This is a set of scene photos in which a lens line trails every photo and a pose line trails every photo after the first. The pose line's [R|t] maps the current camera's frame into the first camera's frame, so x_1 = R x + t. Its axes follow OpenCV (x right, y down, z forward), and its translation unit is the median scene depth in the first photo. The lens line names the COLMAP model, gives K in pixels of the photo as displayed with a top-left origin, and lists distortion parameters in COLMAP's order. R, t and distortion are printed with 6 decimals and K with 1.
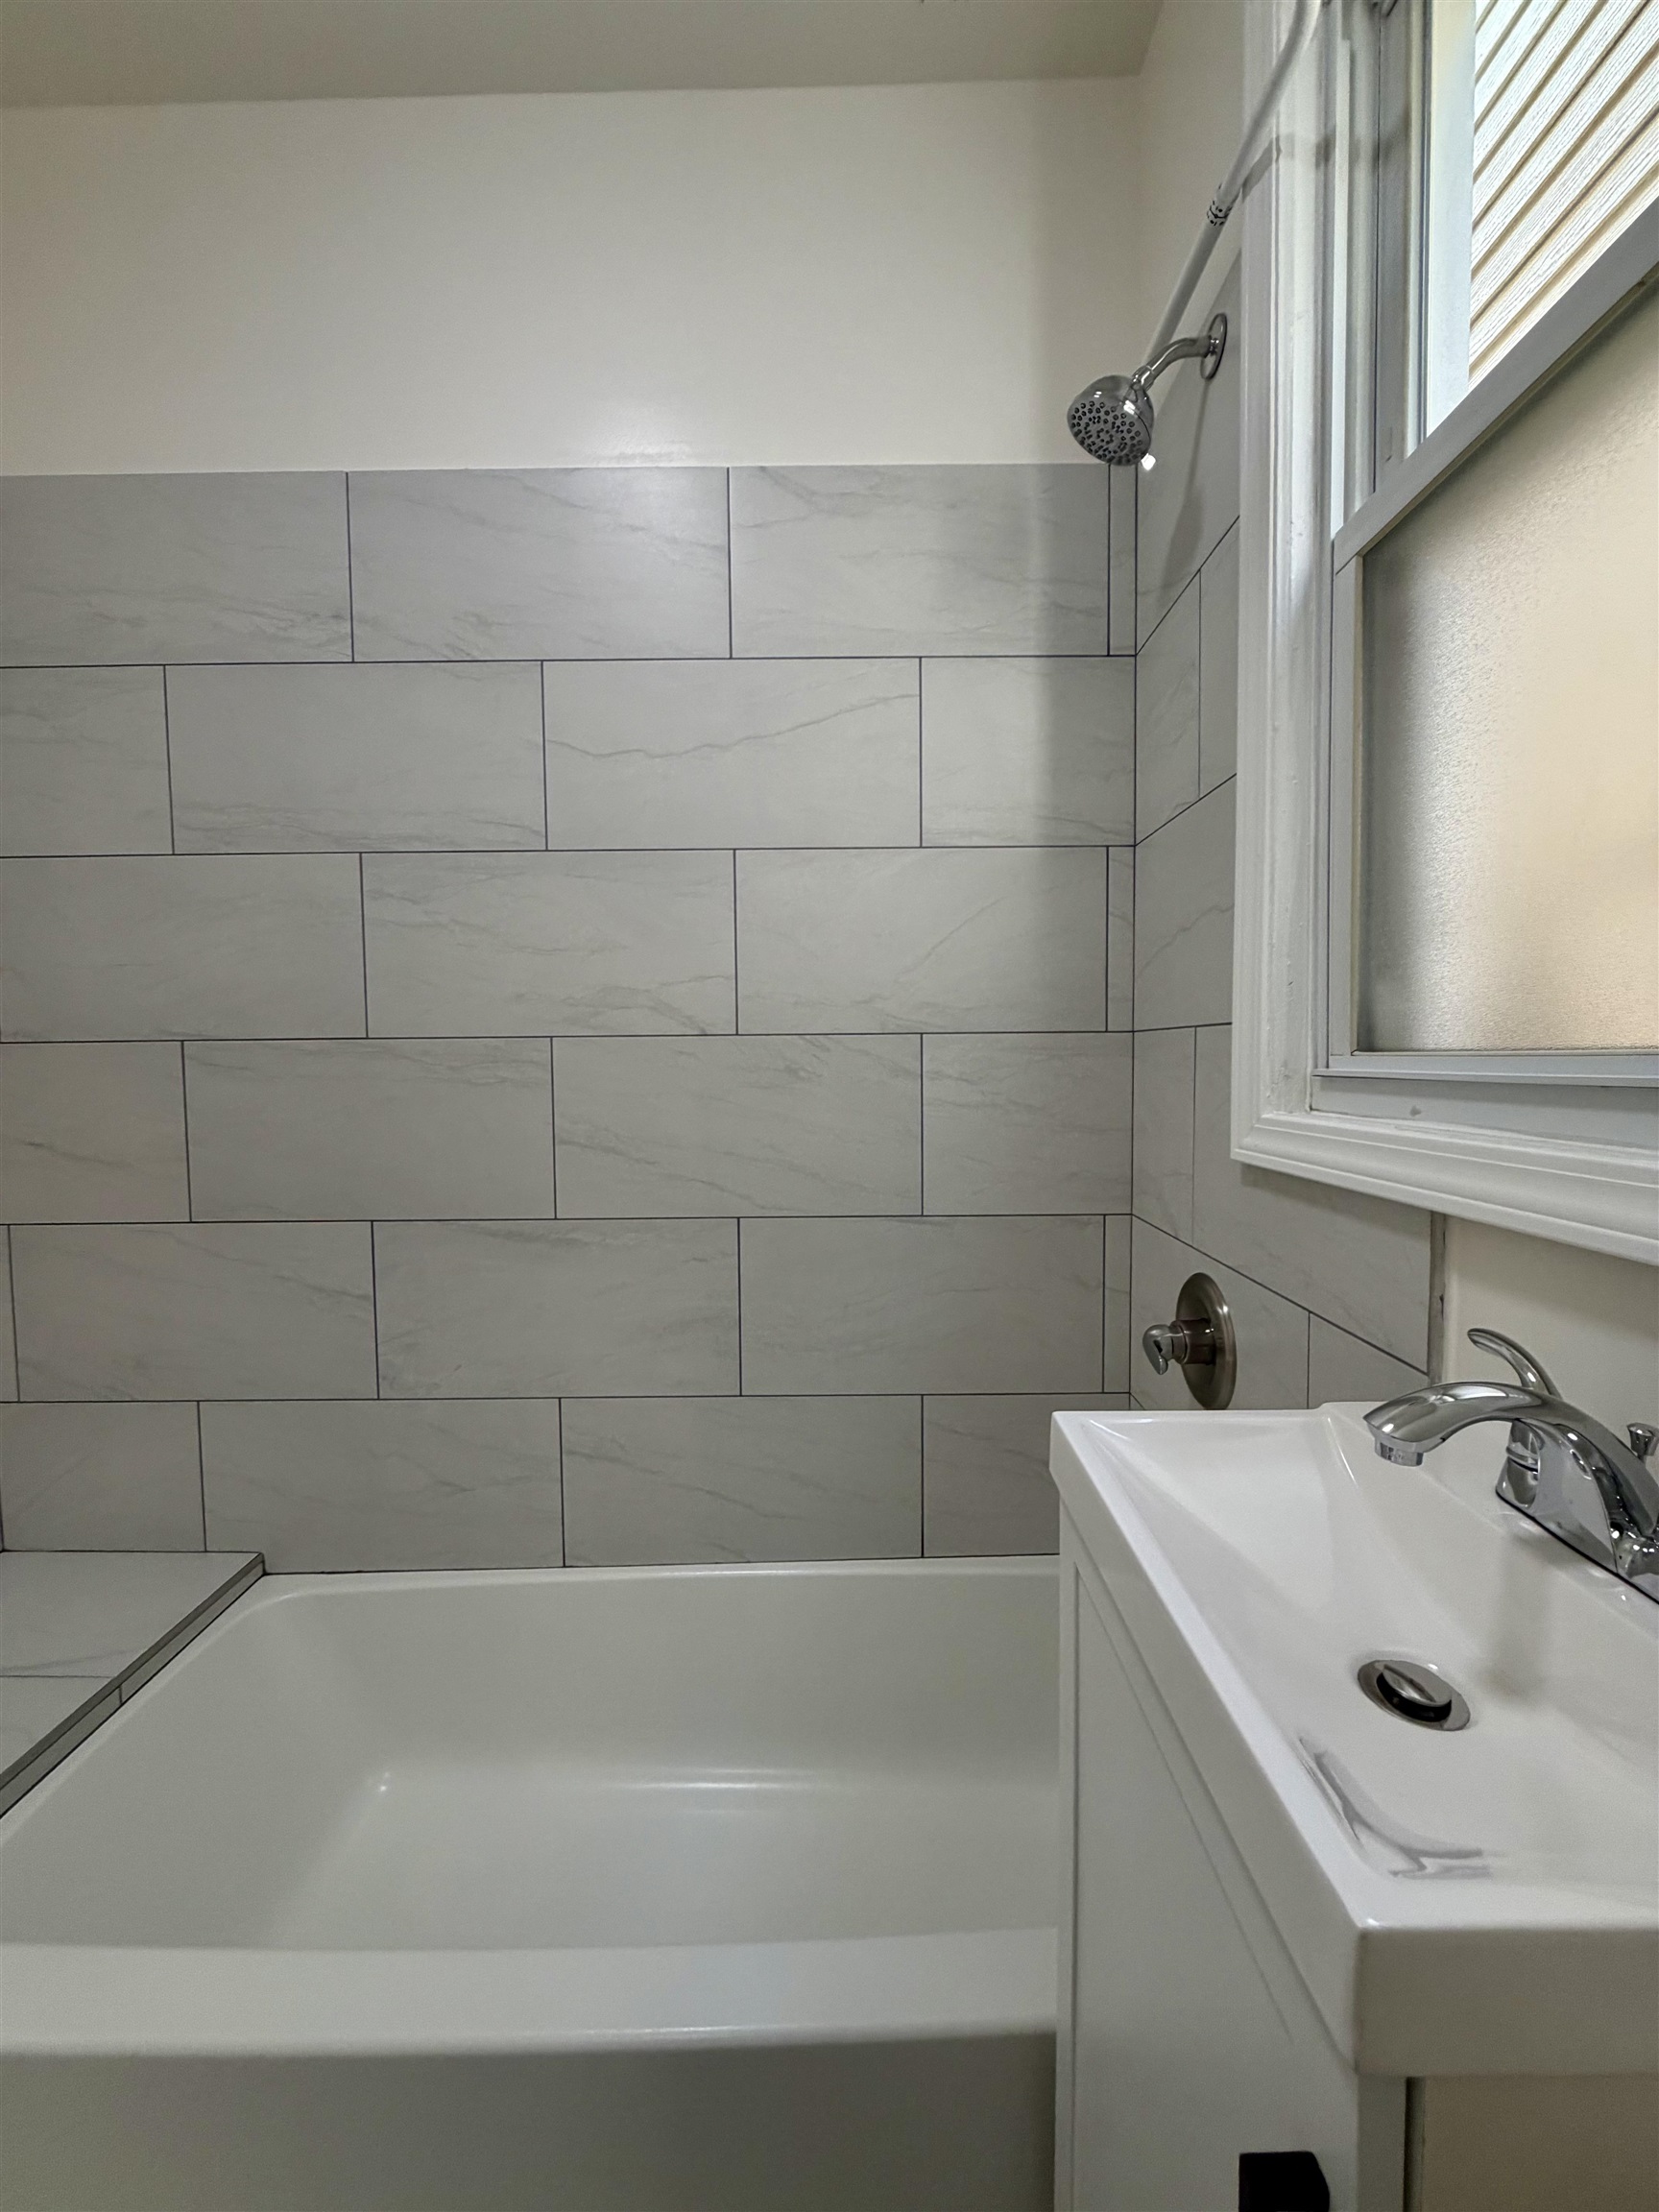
lens RADIAL K [[878.7, 0, 832.5], [0, 878.7, 1097.3], [0, 0, 1]] dist [0.000140, 0.000244]
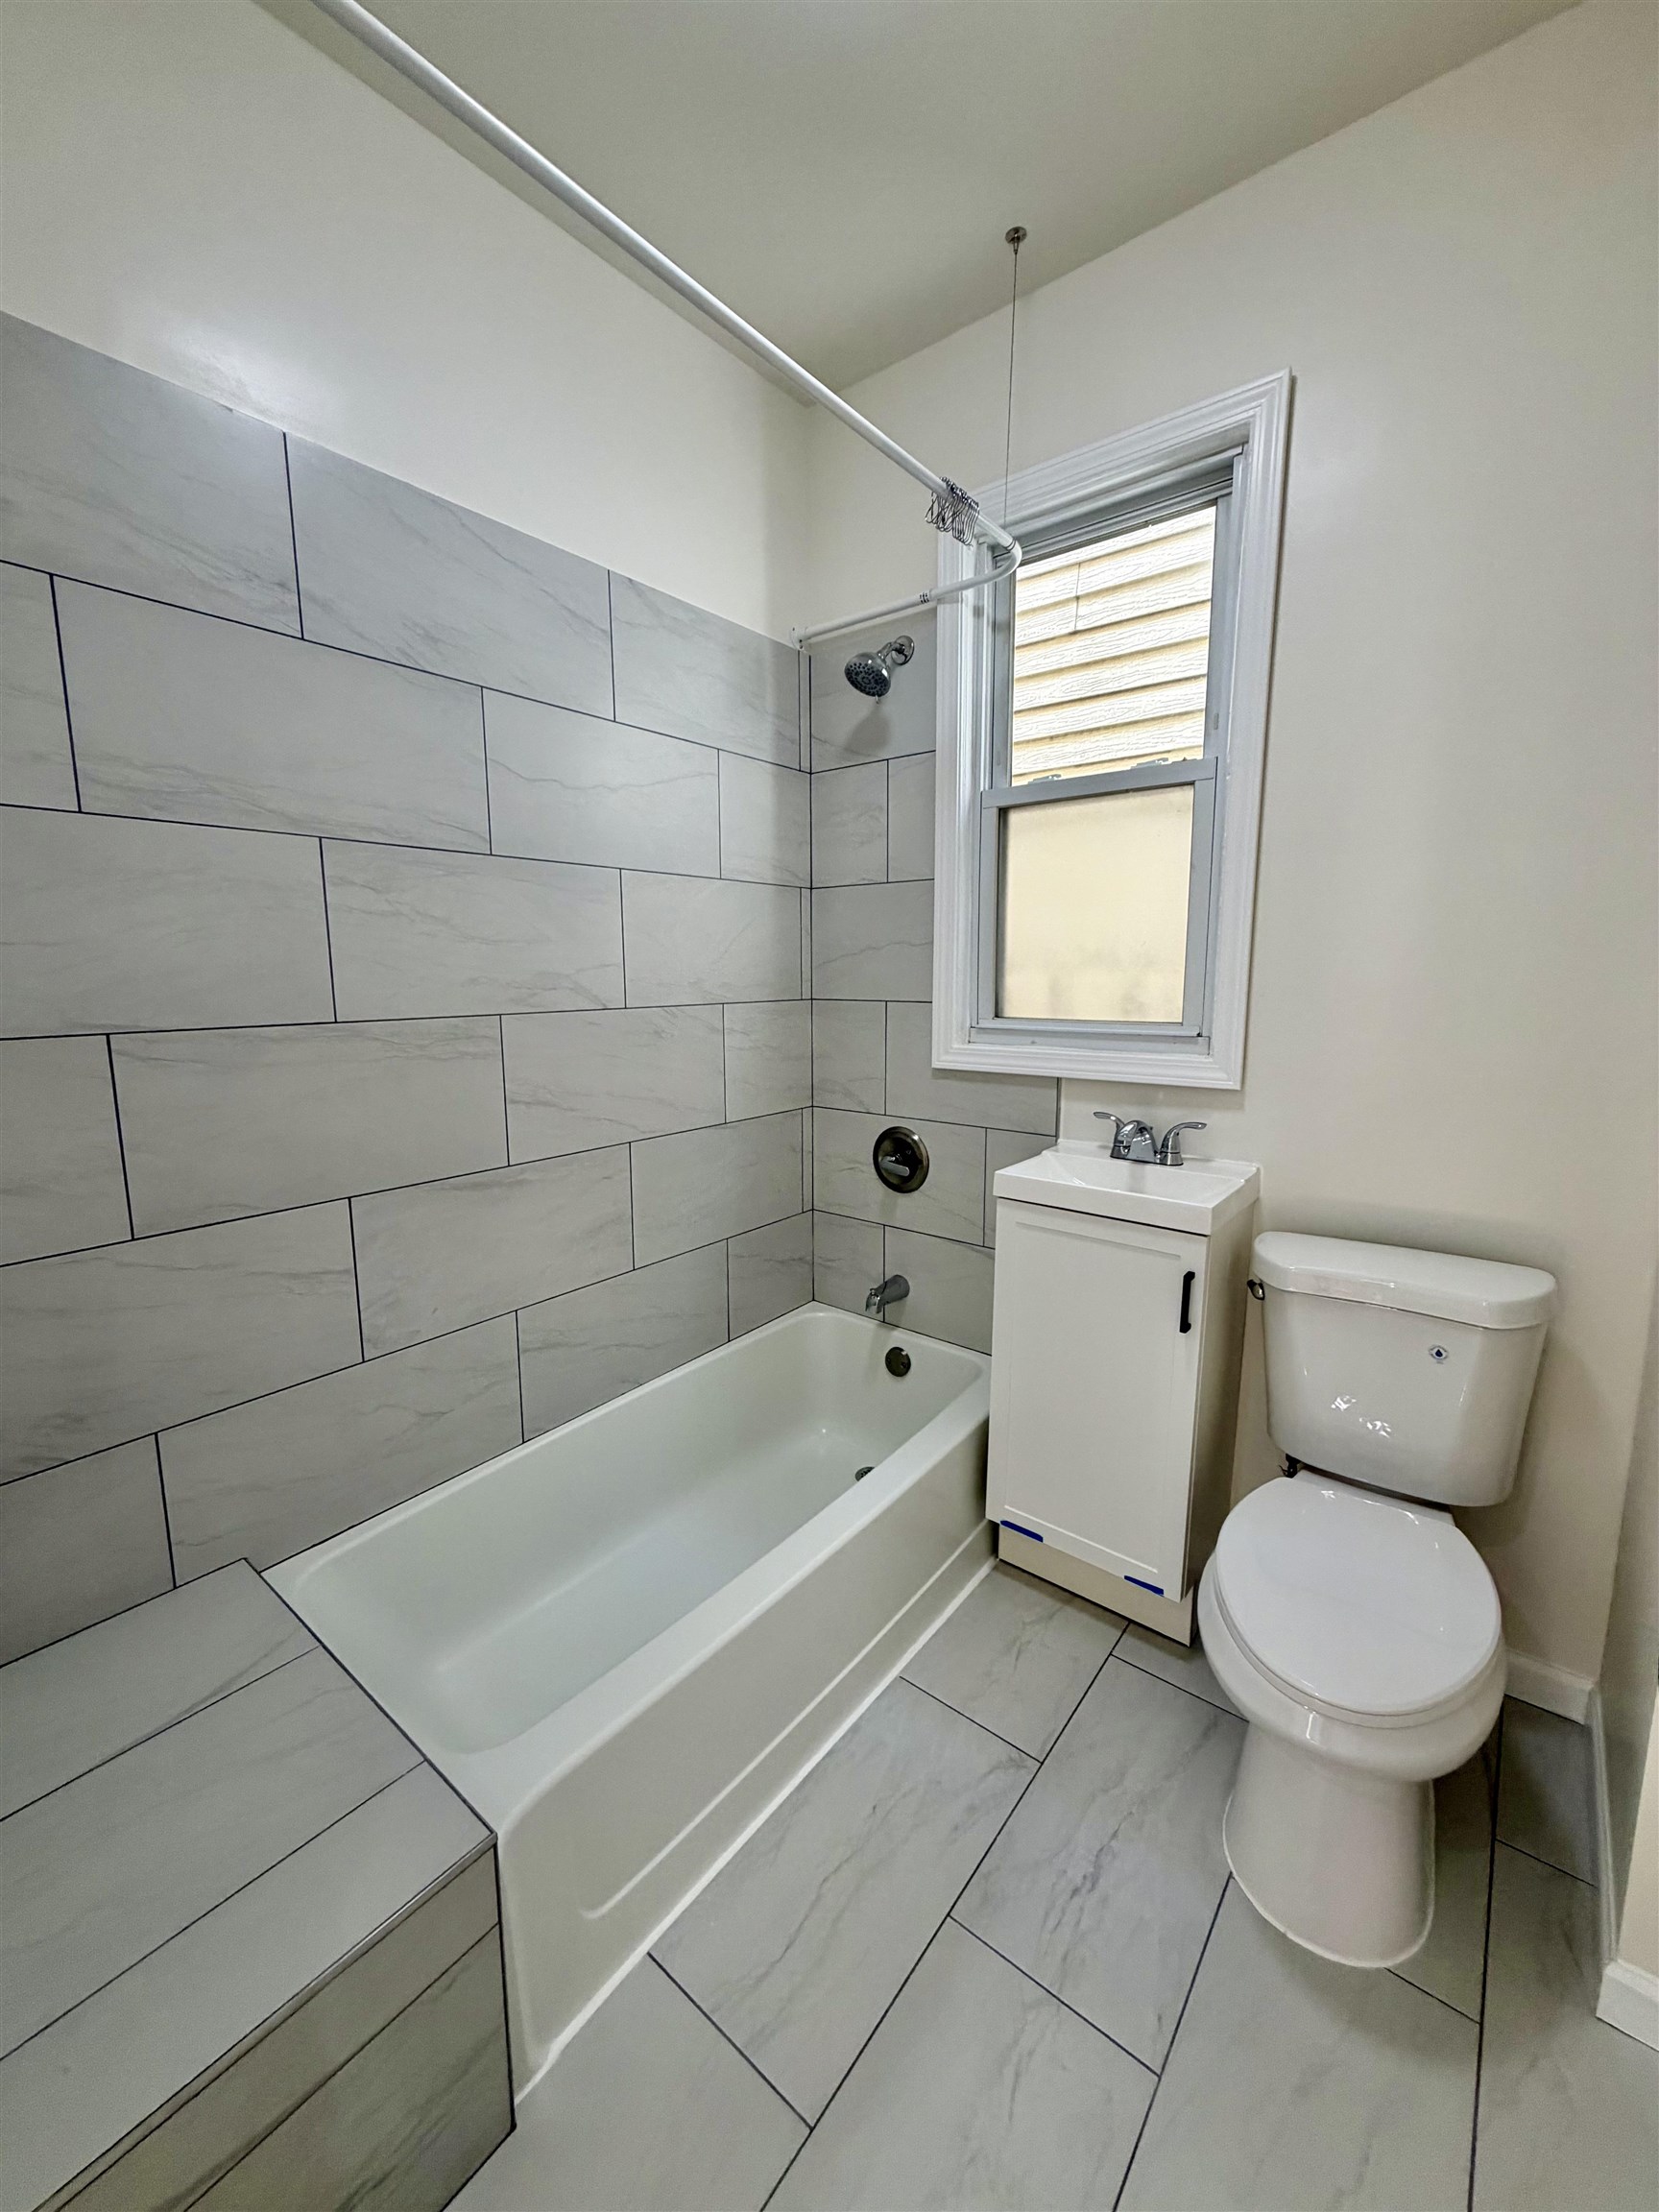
lens RADIAL K [[878.7, 0, 828.5], [0, 878.7, 1101.7], [0, 0, 1]] dist [0.000140, 0.000244]
pose [[0.622379, -0.111676, 0.774708, -0.983539], [0.037207, 0.992872, 0.113233, -0.070392], [-0.781831, -0.041649, 0.622098, -0.090332]]
